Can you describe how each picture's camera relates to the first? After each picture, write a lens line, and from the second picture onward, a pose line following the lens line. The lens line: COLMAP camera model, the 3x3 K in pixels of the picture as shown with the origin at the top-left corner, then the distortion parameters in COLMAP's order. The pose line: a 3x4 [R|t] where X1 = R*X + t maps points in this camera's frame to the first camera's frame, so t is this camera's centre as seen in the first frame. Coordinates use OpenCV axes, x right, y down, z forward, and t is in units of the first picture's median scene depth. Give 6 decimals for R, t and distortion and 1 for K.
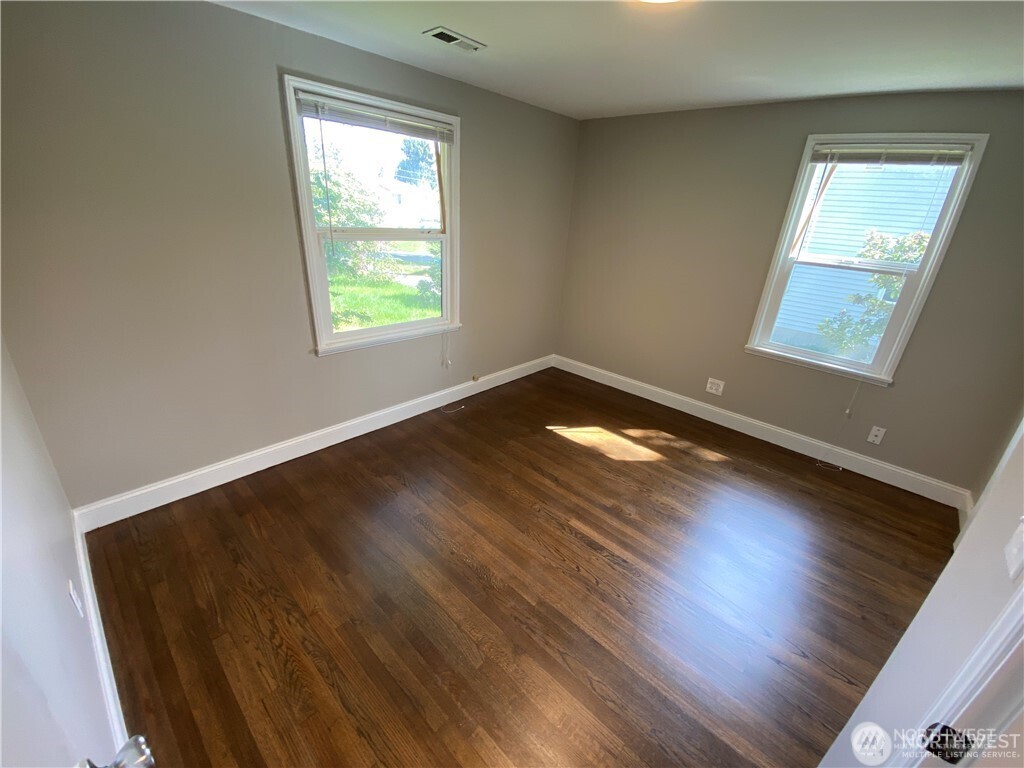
lens RADIAL K [[414.0, 0, 512.0], [0, 414.0, 384.0], [0, 0, 1]] dist [0.001480, -0.017655]
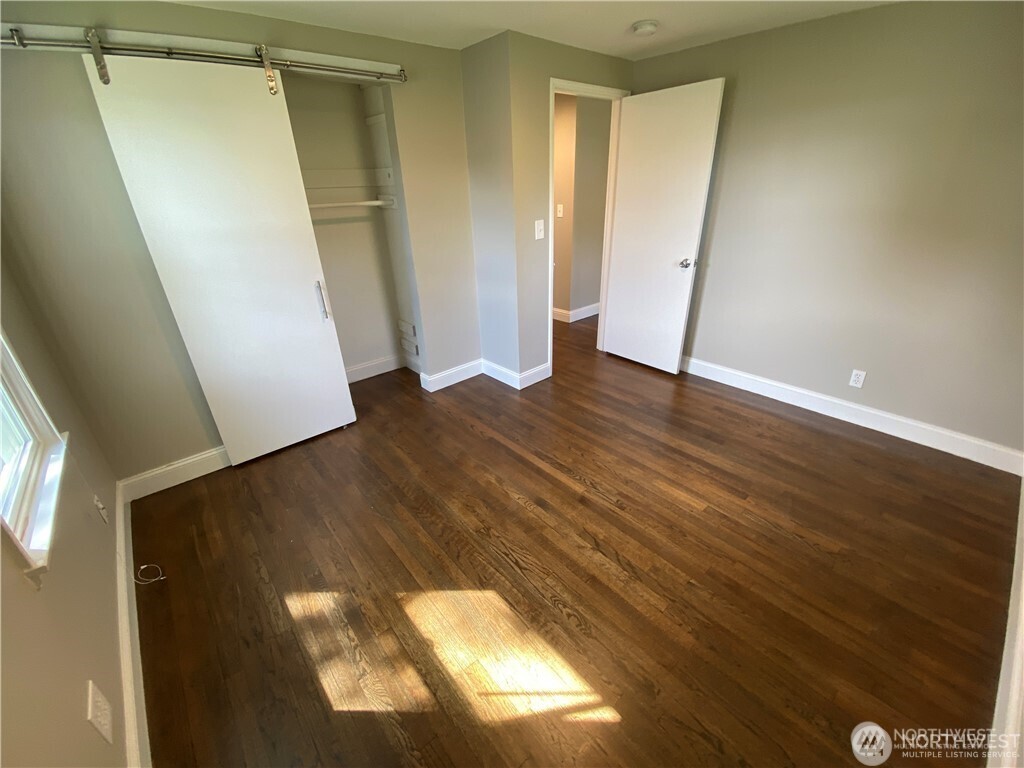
lens RADIAL K [[414.0, 0, 512.0], [0, 414.0, 384.0], [0, 0, 1]] dist [0.001480, -0.017655]
pose [[-0.994403, -0.066146, 0.082380, 0.197946], [0.019399, 0.652170, 0.757824, -0.464182], [-0.103853, 0.755181, -0.647237, 1.163217]]
